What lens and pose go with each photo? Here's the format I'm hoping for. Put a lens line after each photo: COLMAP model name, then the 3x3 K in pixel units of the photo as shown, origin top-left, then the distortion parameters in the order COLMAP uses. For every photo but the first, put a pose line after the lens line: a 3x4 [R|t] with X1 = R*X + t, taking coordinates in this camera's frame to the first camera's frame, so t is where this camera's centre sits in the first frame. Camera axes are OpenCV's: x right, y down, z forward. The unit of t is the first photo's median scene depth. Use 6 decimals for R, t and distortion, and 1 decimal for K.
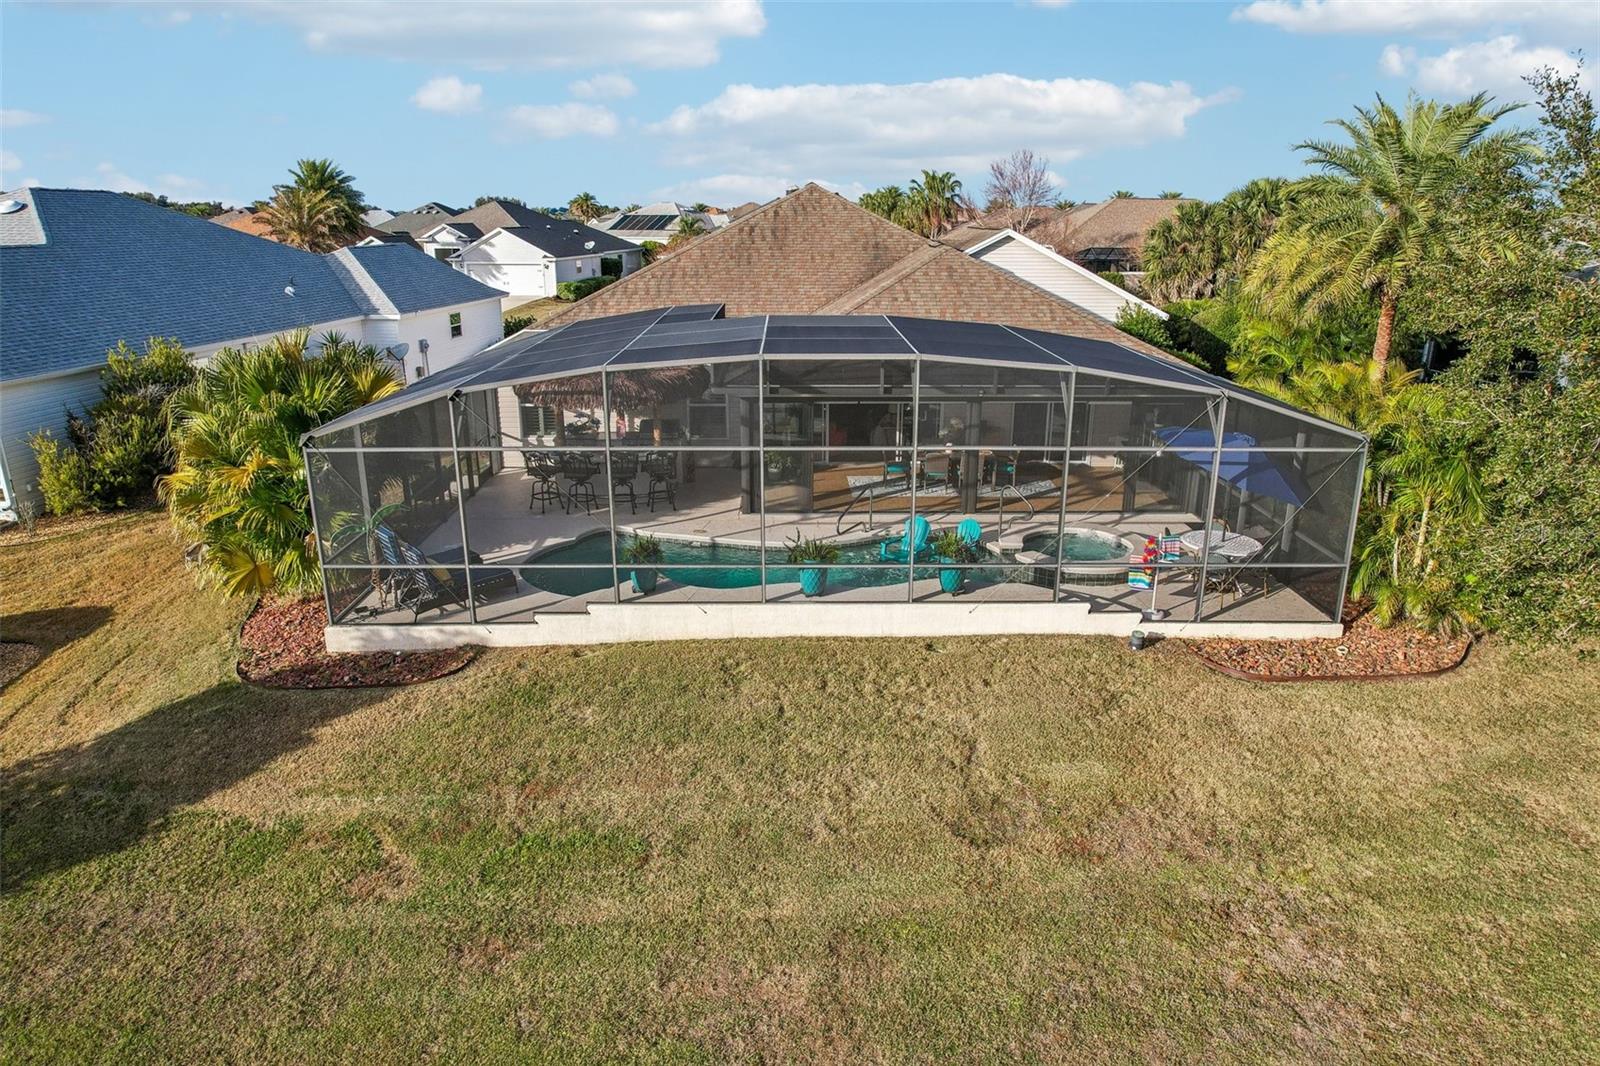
lens RADIAL K [[1046.0, 0, 799.2], [0, 1046.0, 529.3], [0, 0, 1]] dist [-0.079528, 0.073959]
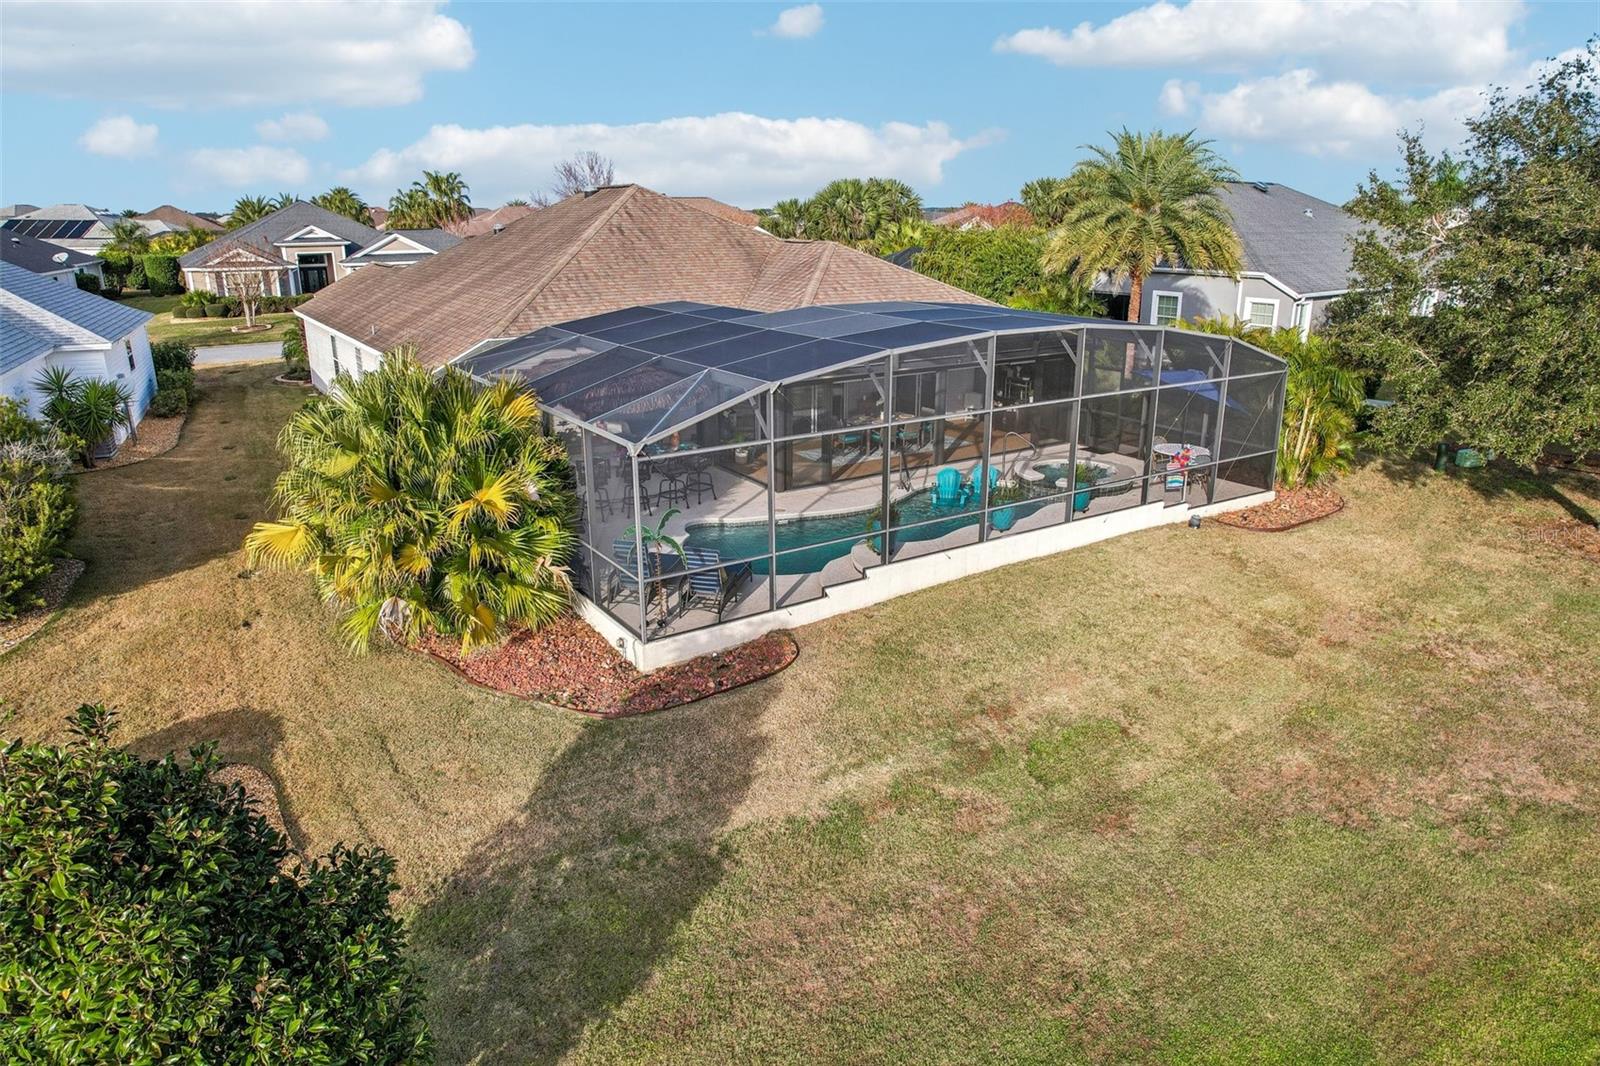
lens RADIAL K [[1046.0, 0, 799.2], [0, 1046.0, 529.3], [0, 0, 1]] dist [-0.079528, 0.073959]
pose [[0.836799, -0.162145, 0.522950, -0.827447], [0.161918, 0.985706, 0.046533, -0.032555], [-0.523020, 0.045736, 0.851092, 0.099216]]
